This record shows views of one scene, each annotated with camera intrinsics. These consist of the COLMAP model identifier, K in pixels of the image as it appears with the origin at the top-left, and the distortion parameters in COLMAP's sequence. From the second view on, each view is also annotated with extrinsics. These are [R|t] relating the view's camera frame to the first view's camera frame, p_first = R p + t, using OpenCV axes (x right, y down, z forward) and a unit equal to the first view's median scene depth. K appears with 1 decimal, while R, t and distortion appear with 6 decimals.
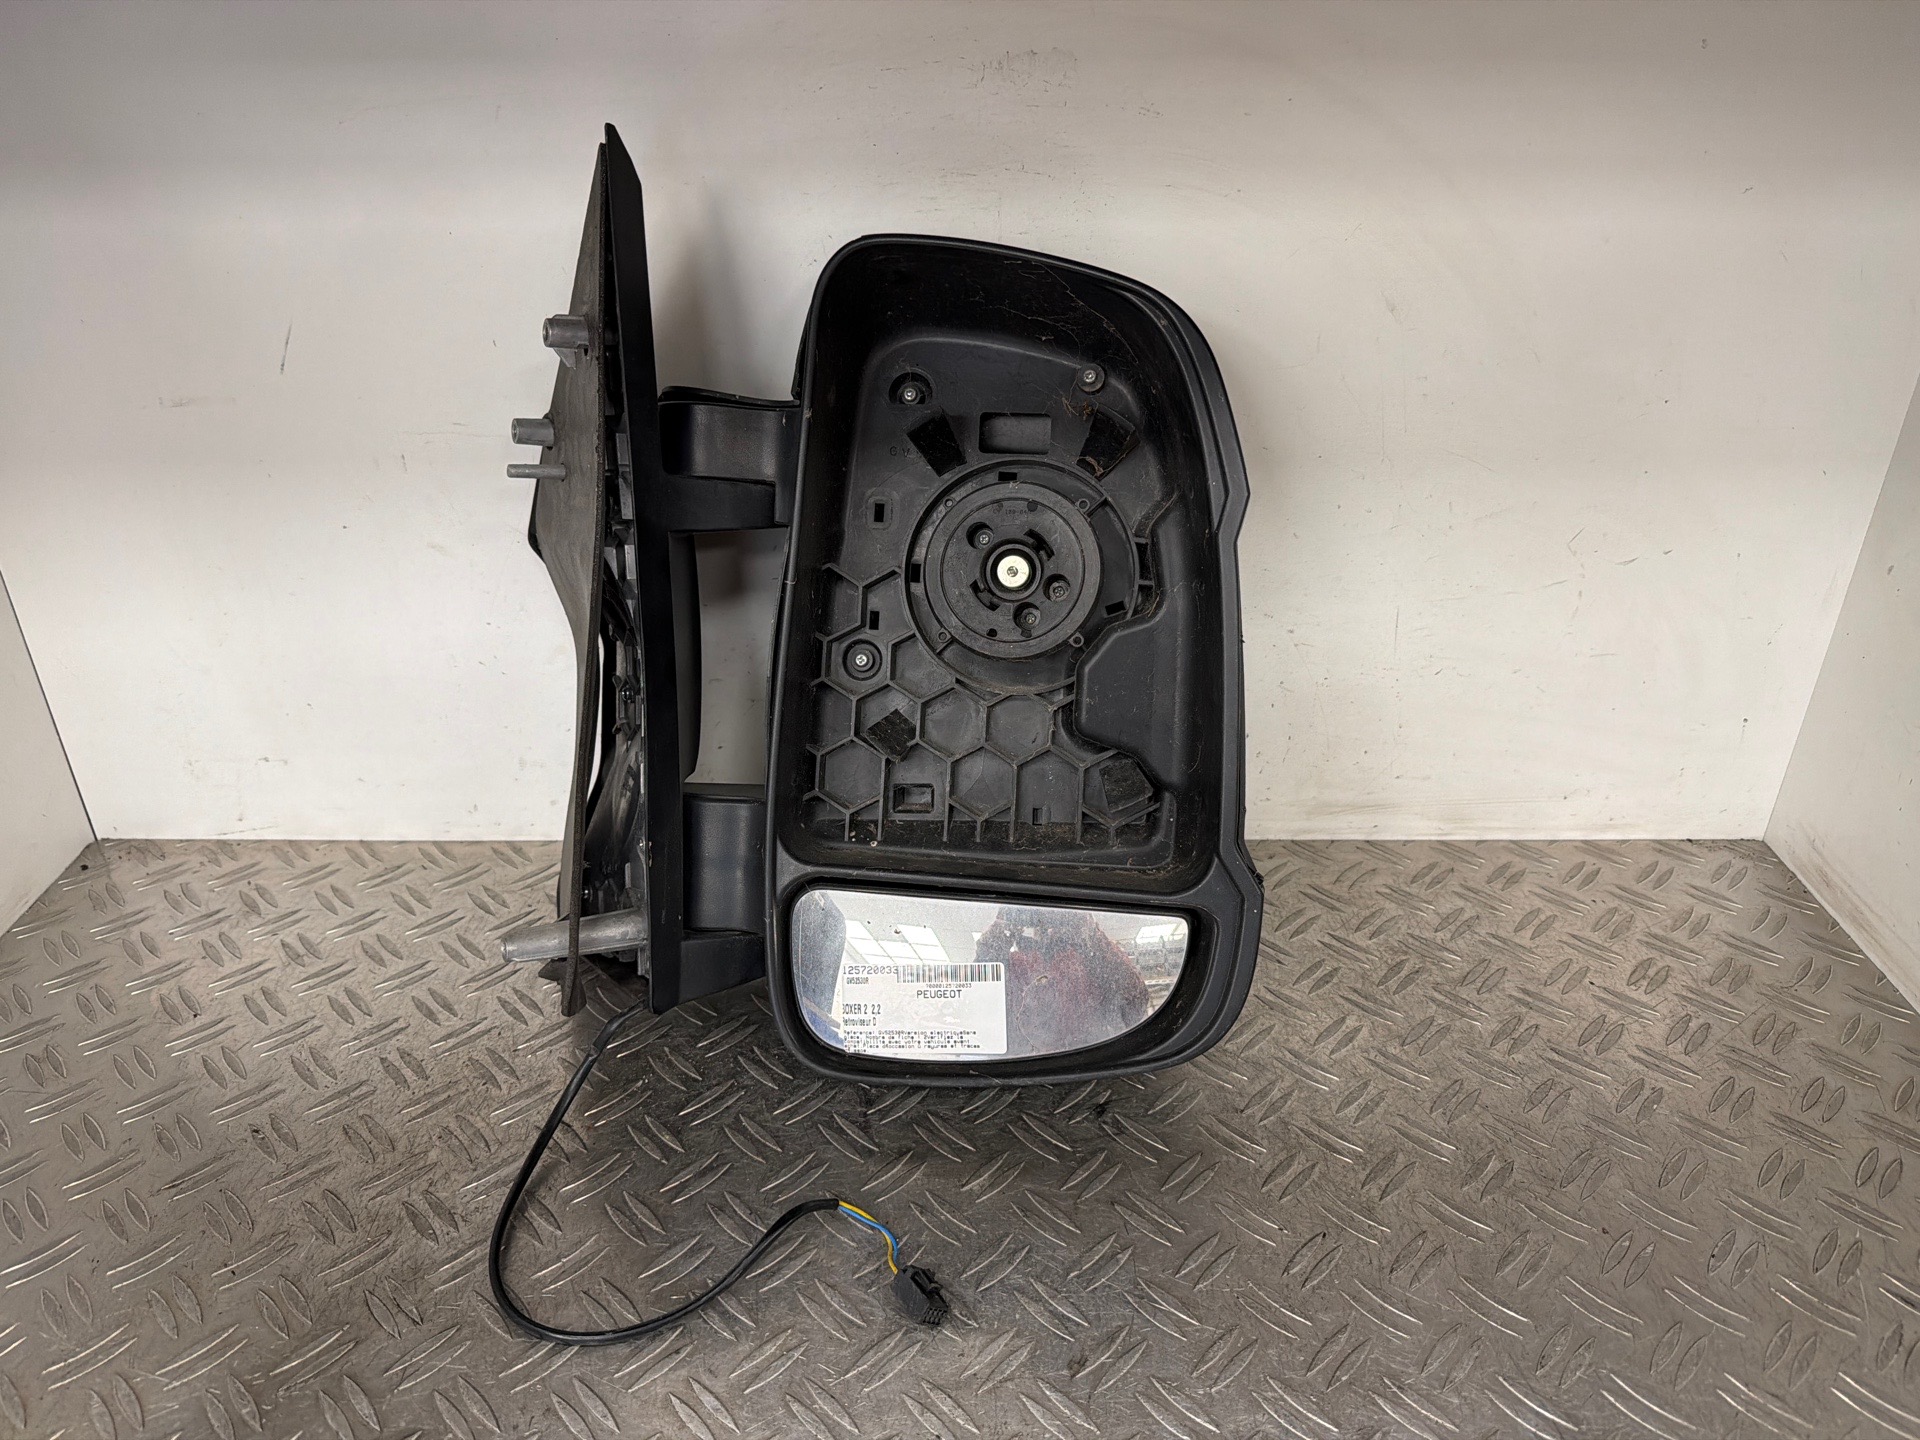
lens RADIAL K [[1332.5, 0, 967.3], [0, 1332.5, 716.1], [0, 0, 1]] dist [0.042336, -0.063153]
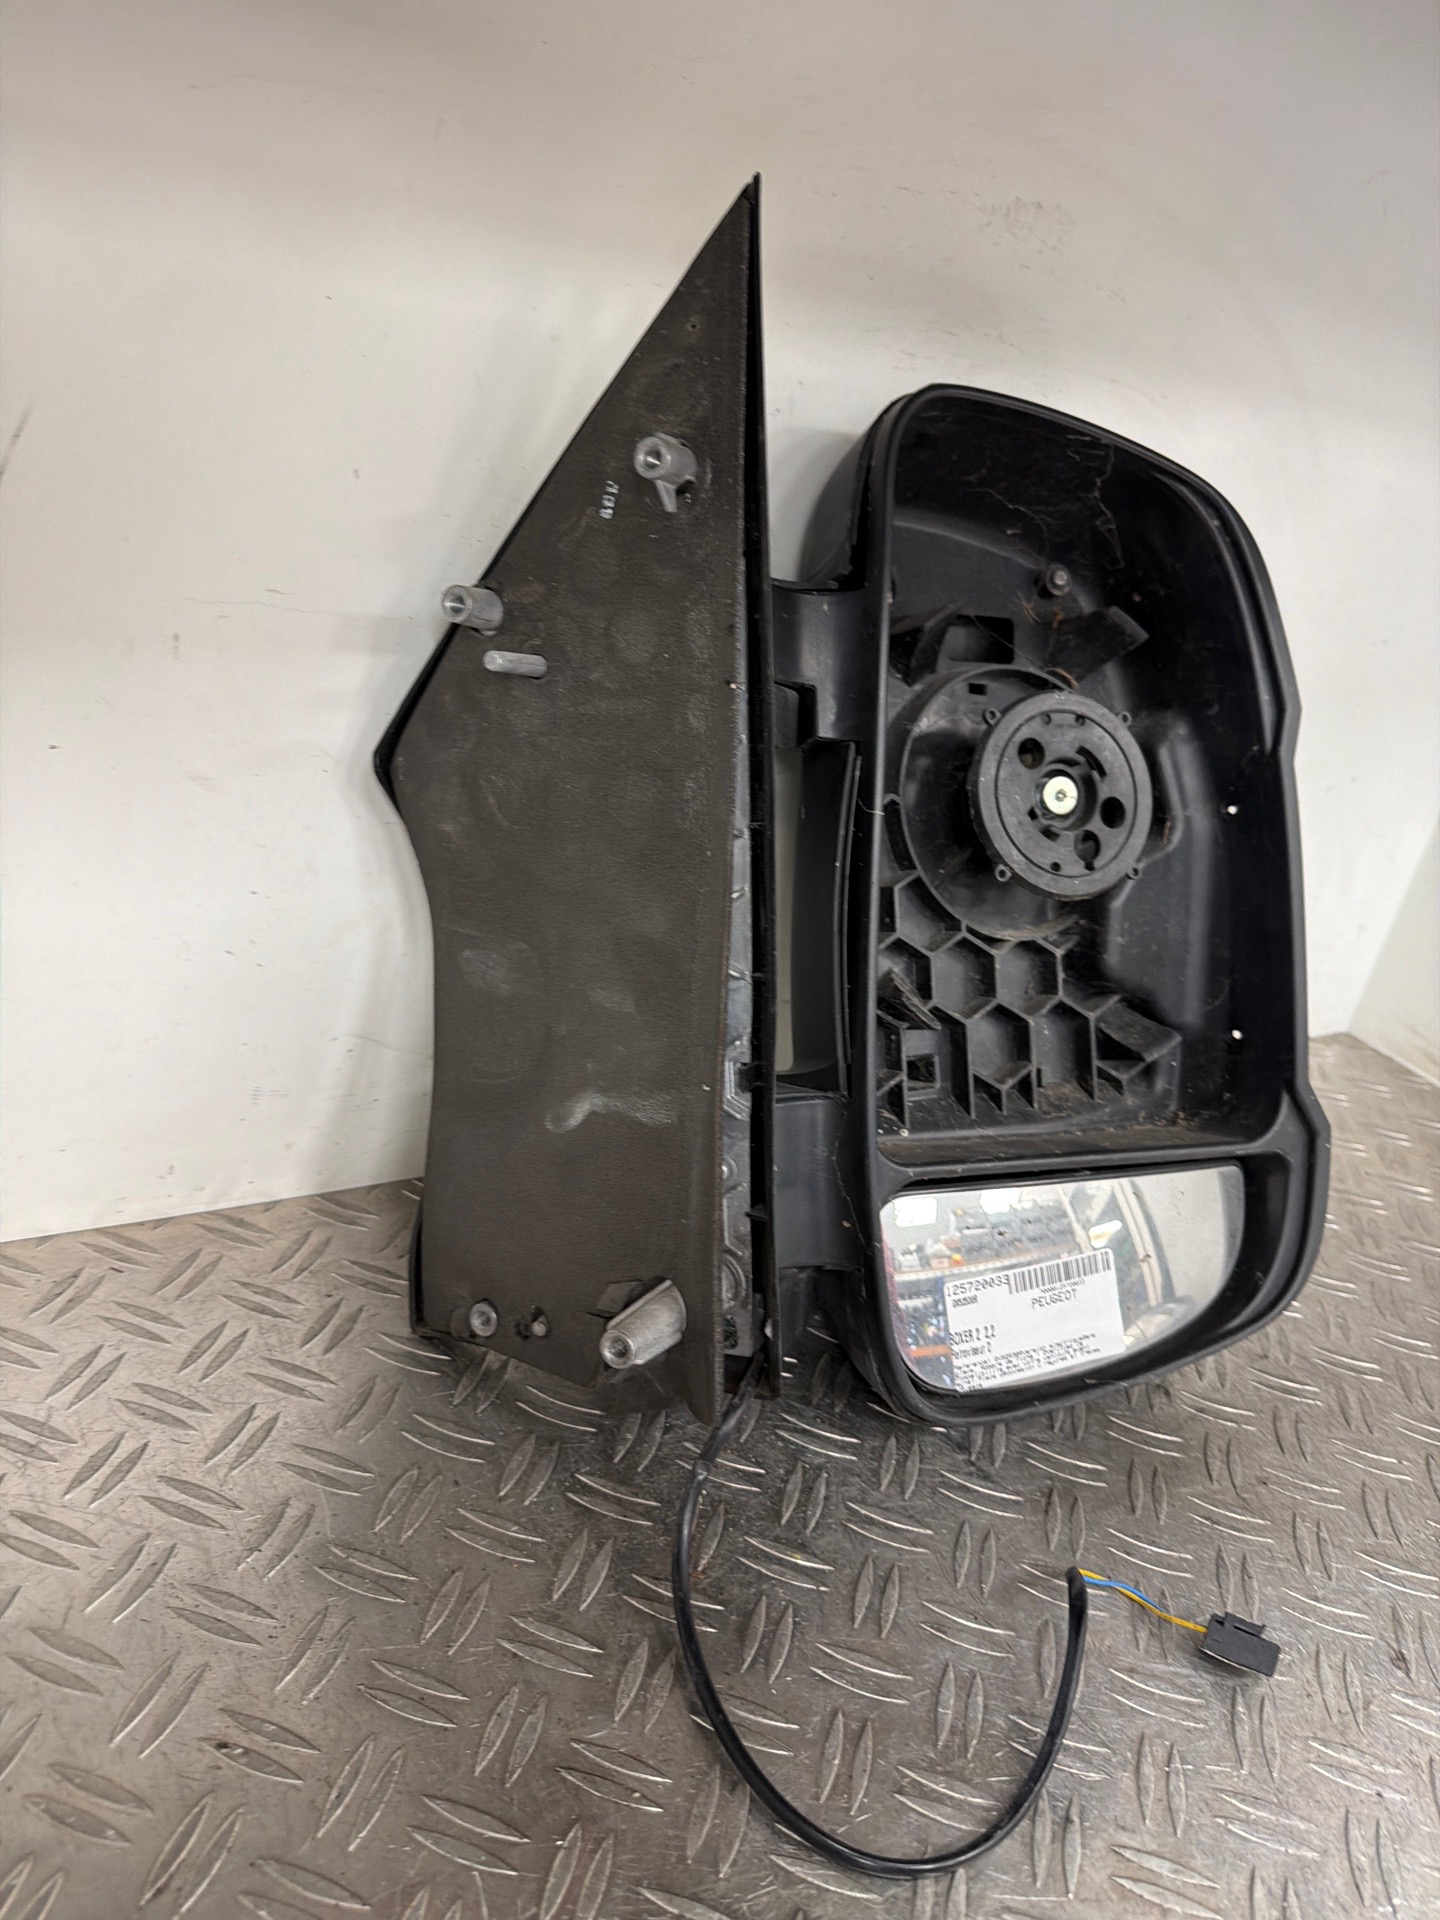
lens RADIAL K [[1364.5, 0, 720.0], [0, 1364.5, 960.0], [0, 0, 1]] dist [-0.008056, -0.022702]
pose [[0.866650, -0.071835, 0.493717, -0.605110], [0.077911, 0.996926, 0.008291, -0.026988], [-0.492795, 0.031280, 0.869583, 0.347761]]
